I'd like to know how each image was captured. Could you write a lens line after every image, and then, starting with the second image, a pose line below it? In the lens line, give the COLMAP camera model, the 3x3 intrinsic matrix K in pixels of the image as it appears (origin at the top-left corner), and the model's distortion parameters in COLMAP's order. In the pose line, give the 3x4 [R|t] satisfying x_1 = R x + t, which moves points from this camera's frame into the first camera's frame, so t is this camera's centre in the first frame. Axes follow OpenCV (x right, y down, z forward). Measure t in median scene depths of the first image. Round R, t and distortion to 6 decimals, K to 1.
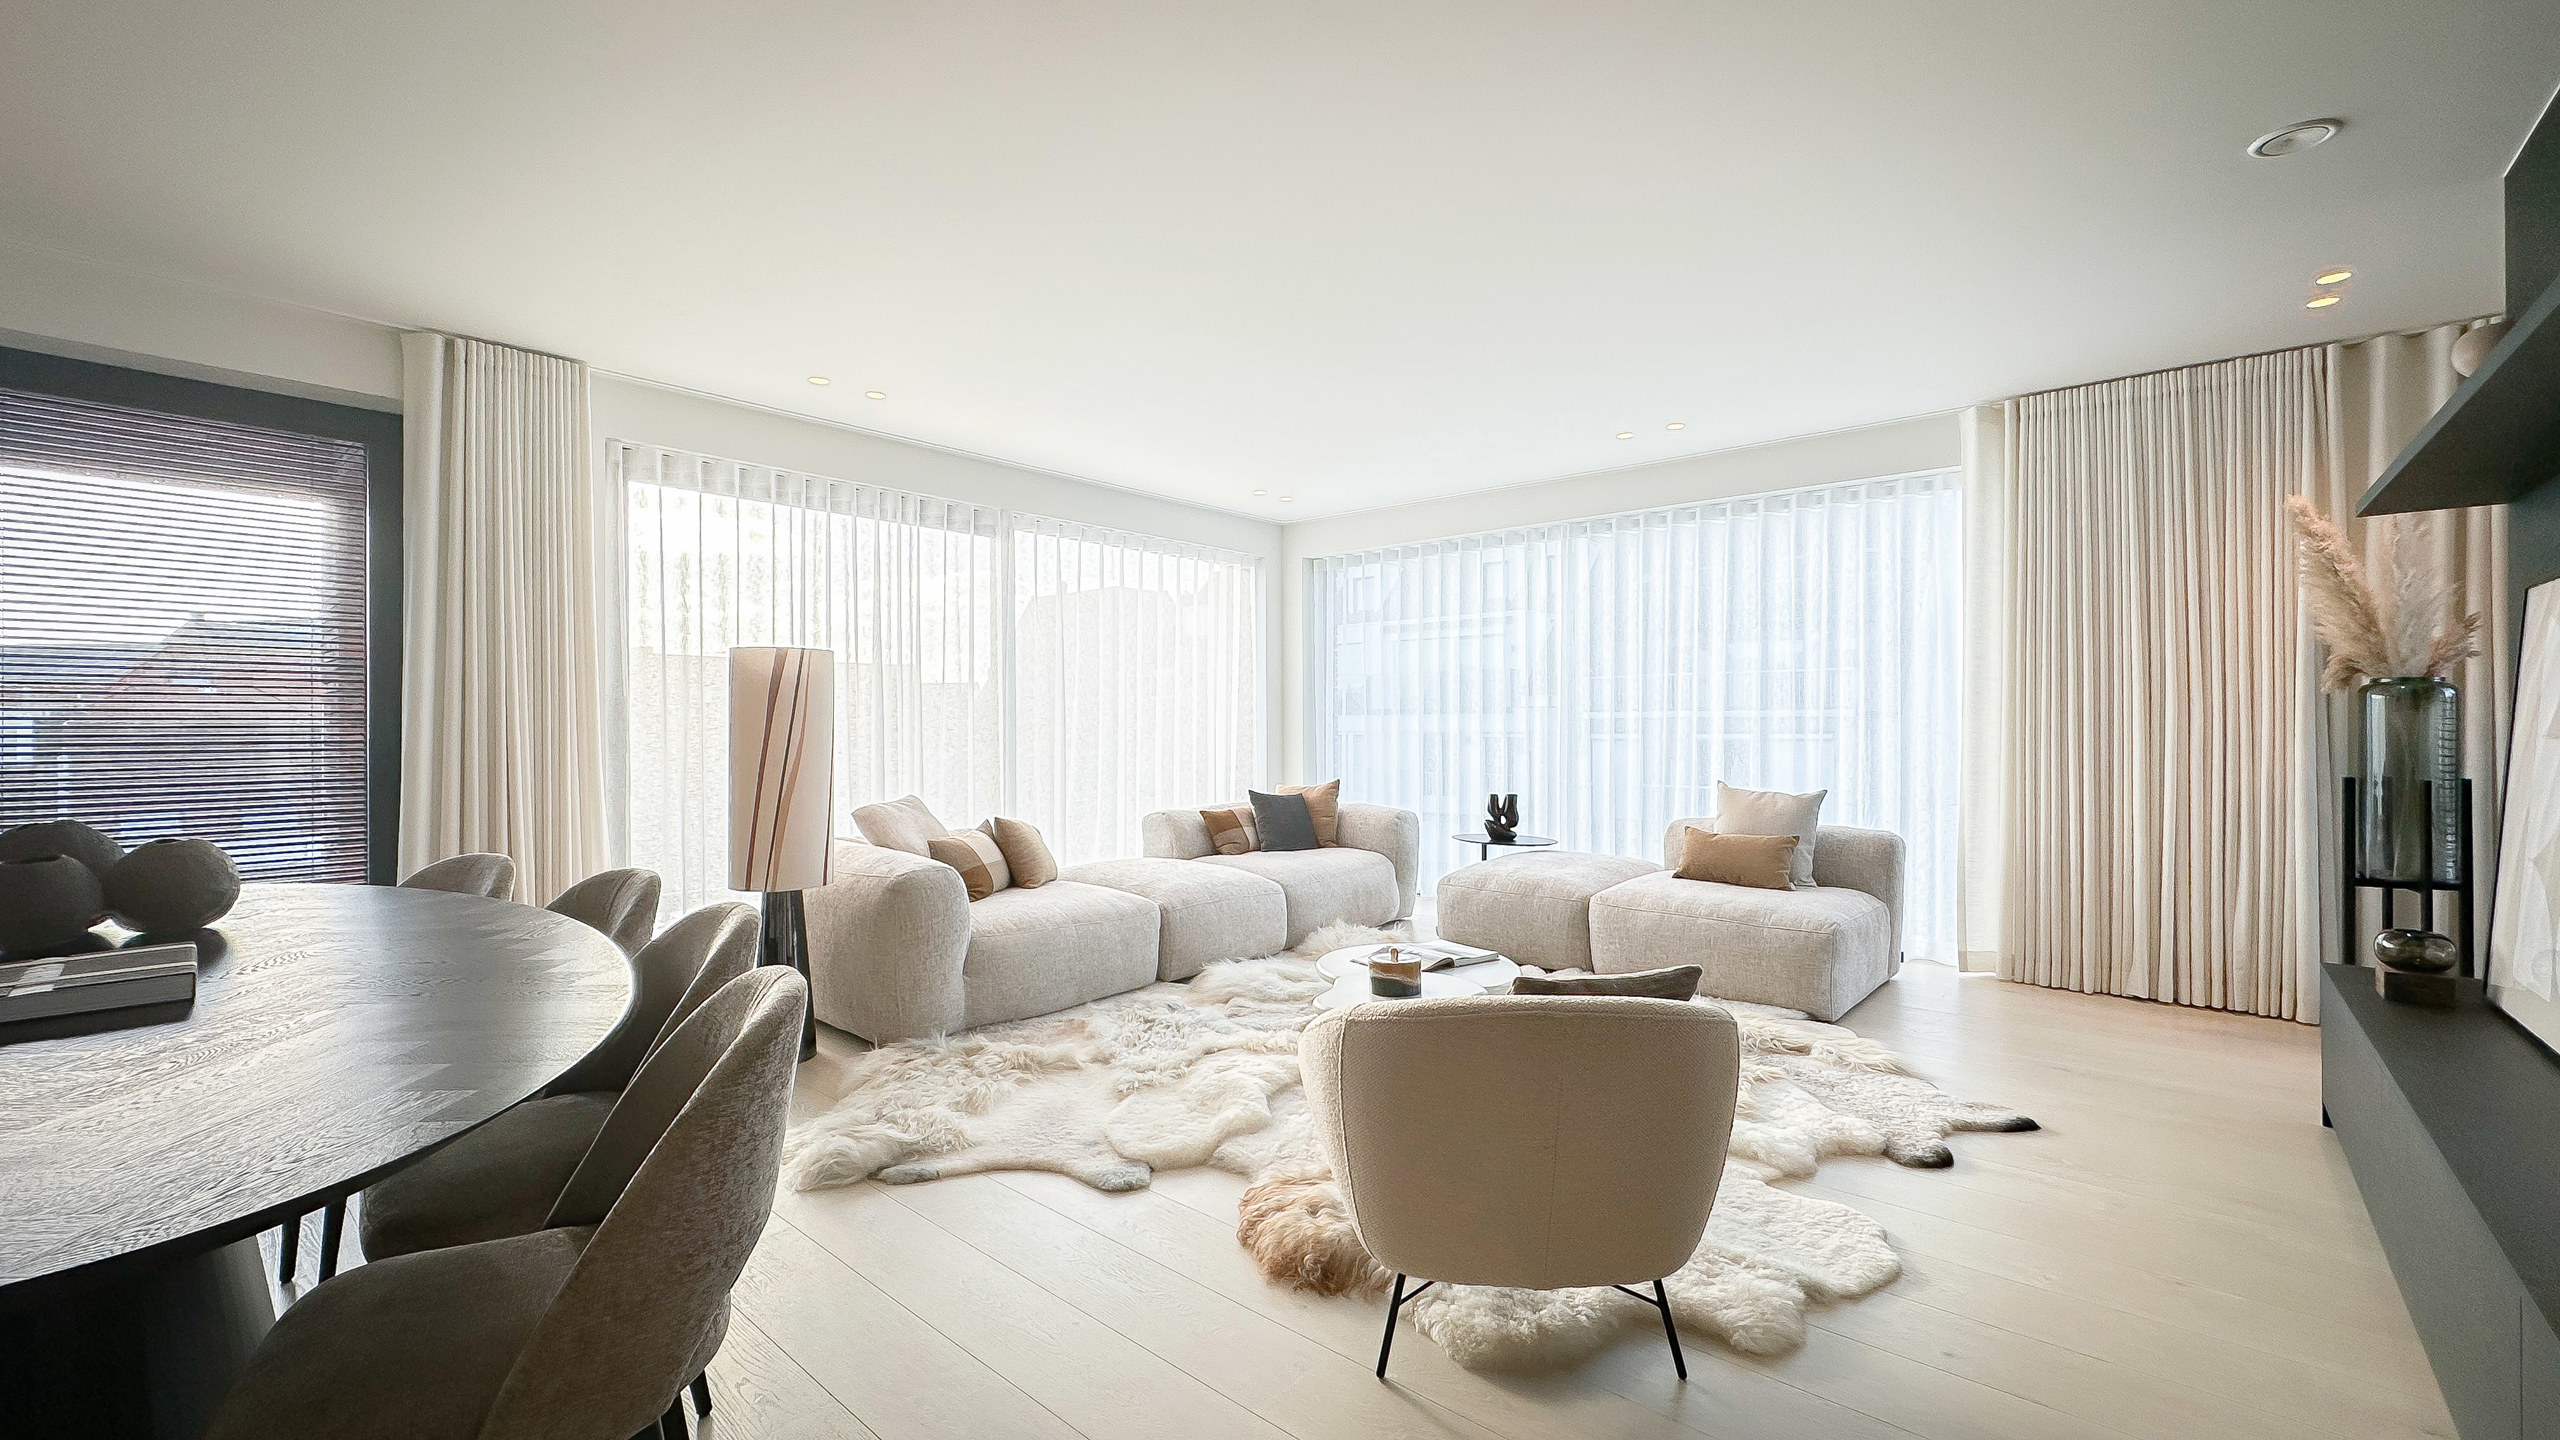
lens RADIAL K [[1024.4, 0, 1266.0], [0, 1024.4, 726.5], [0, 0, 1]] dist [-0.000645, 0.000056]
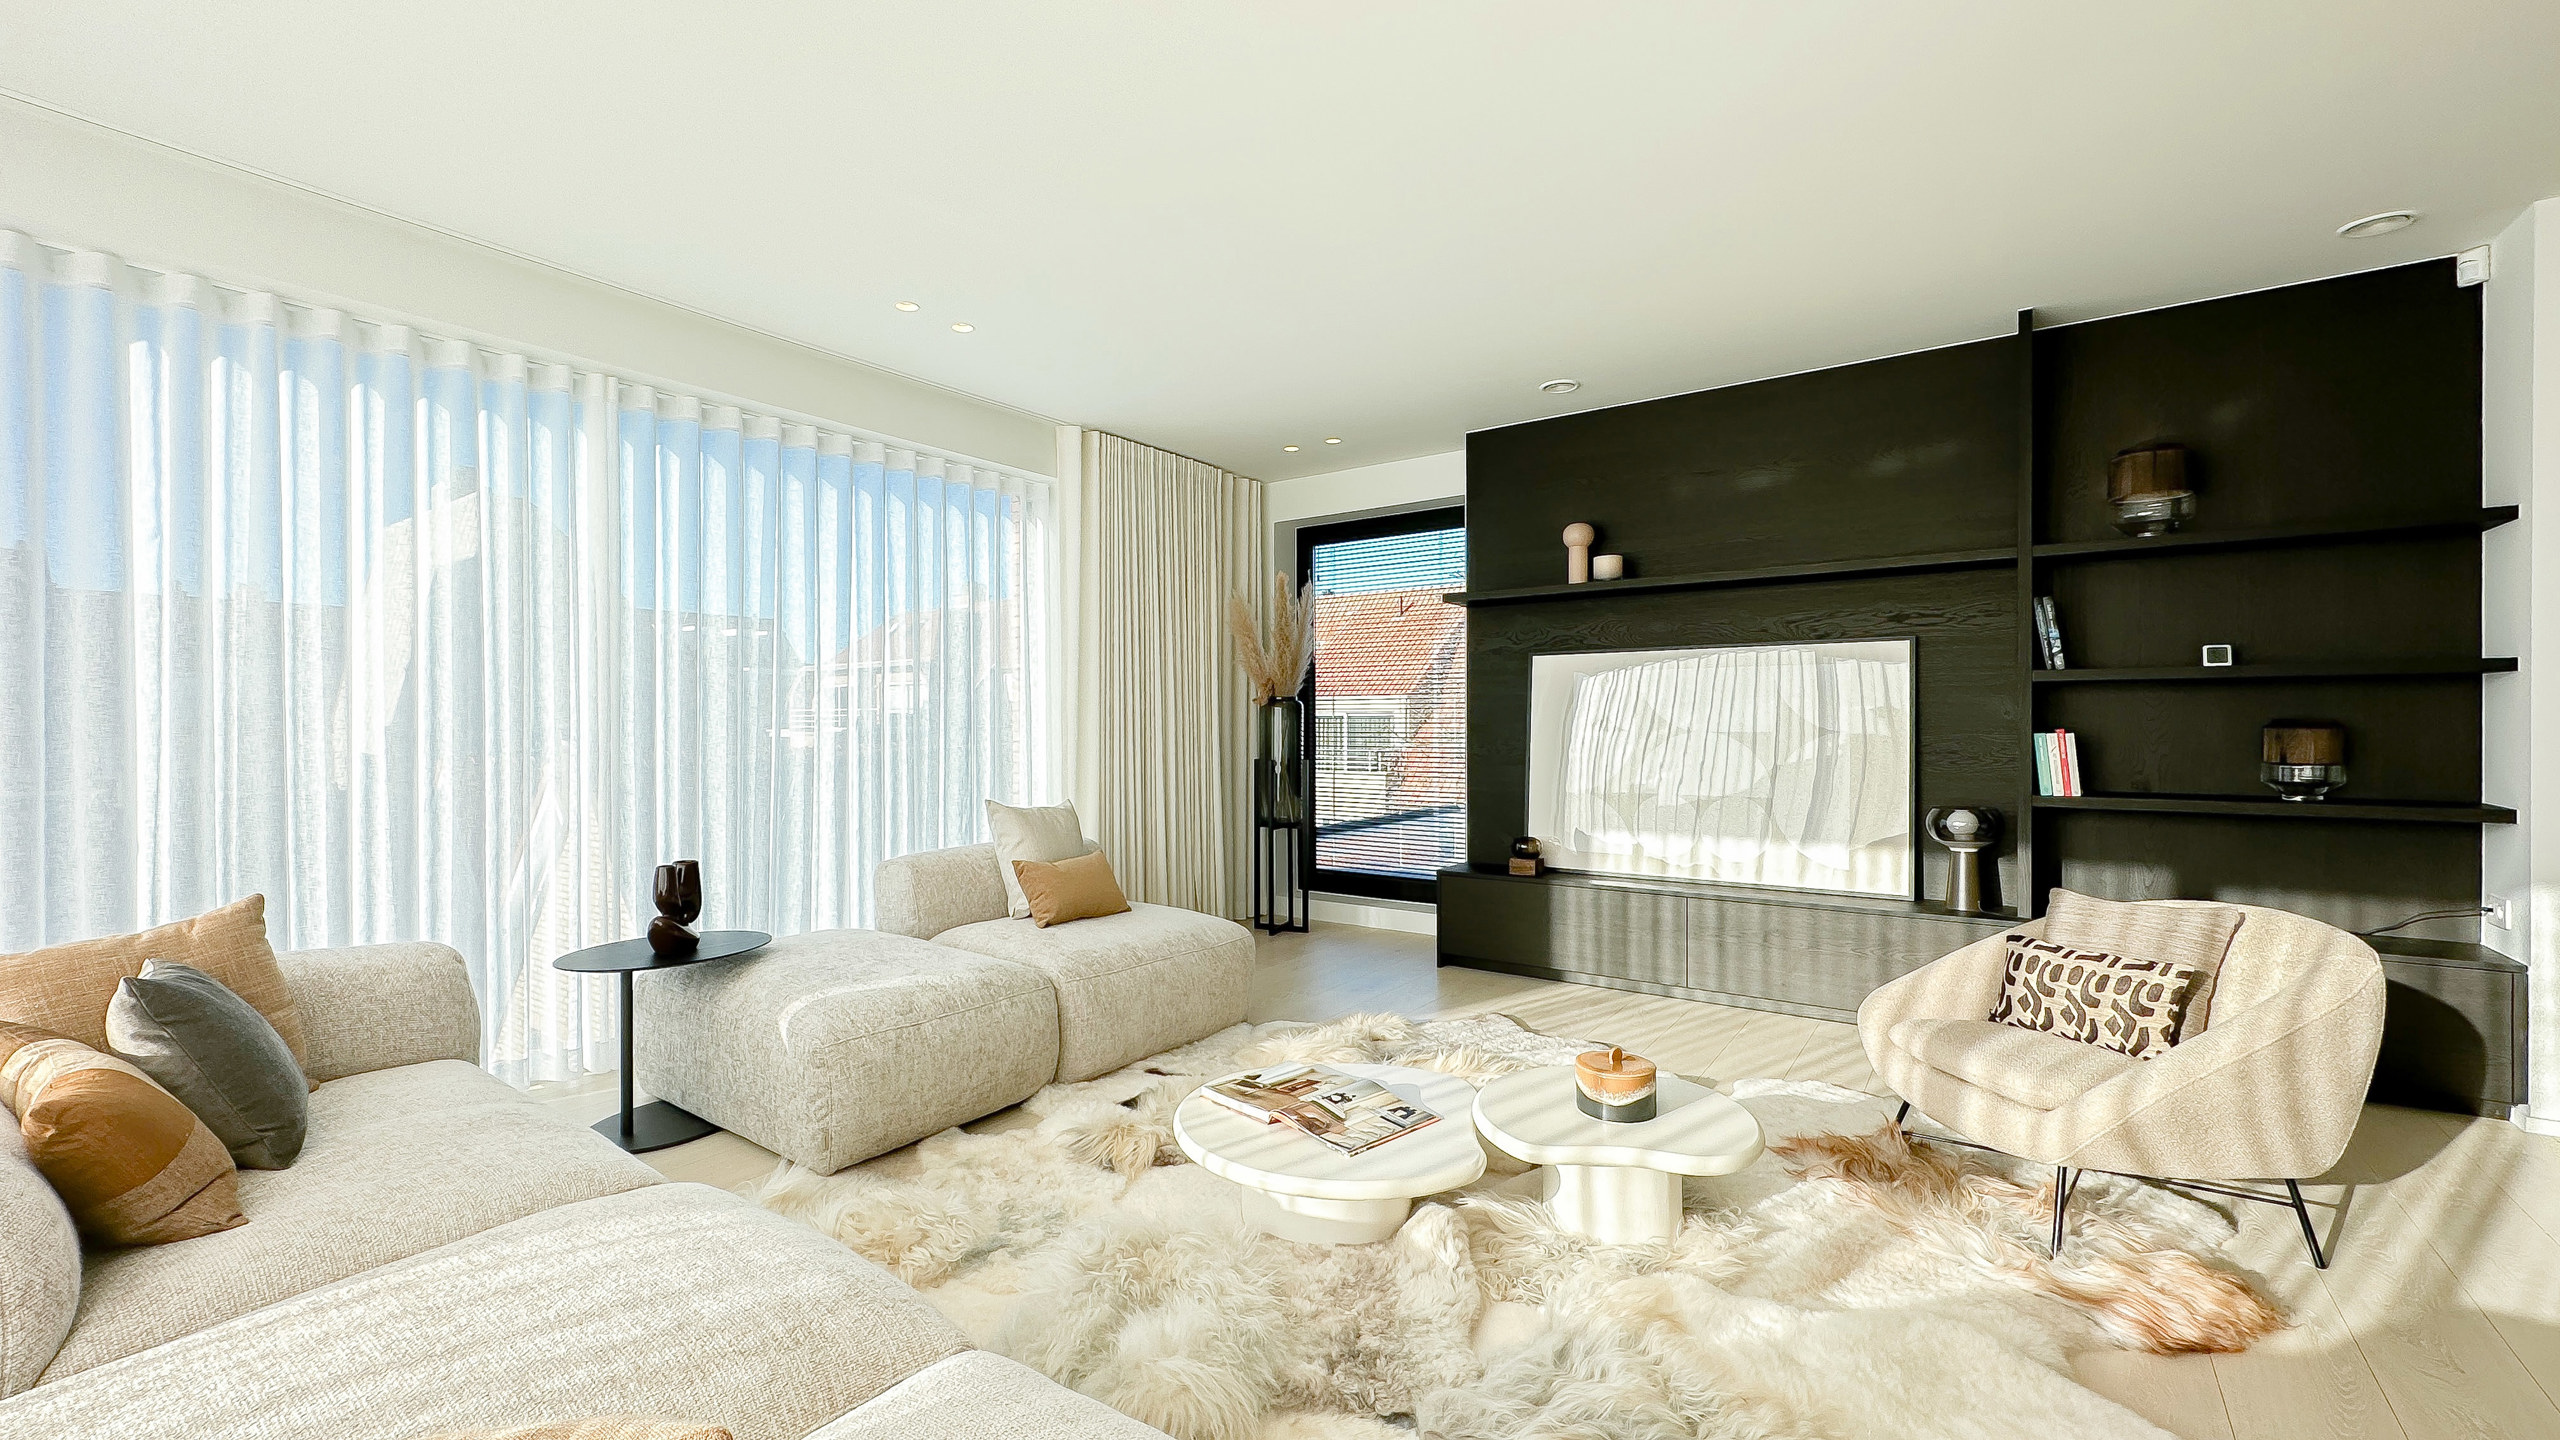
lens RADIAL K [[1024.4, 0, 1266.0], [0, 1024.4, 726.5], [0, 0, 1]] dist [-0.000645, 0.000056]
pose [[-0.087597, -0.000671, 0.996156, -0.326603], [0.001184, 0.999999, 0.000777, -0.001425], [-0.996155, 0.001247, -0.087596, 0.785596]]
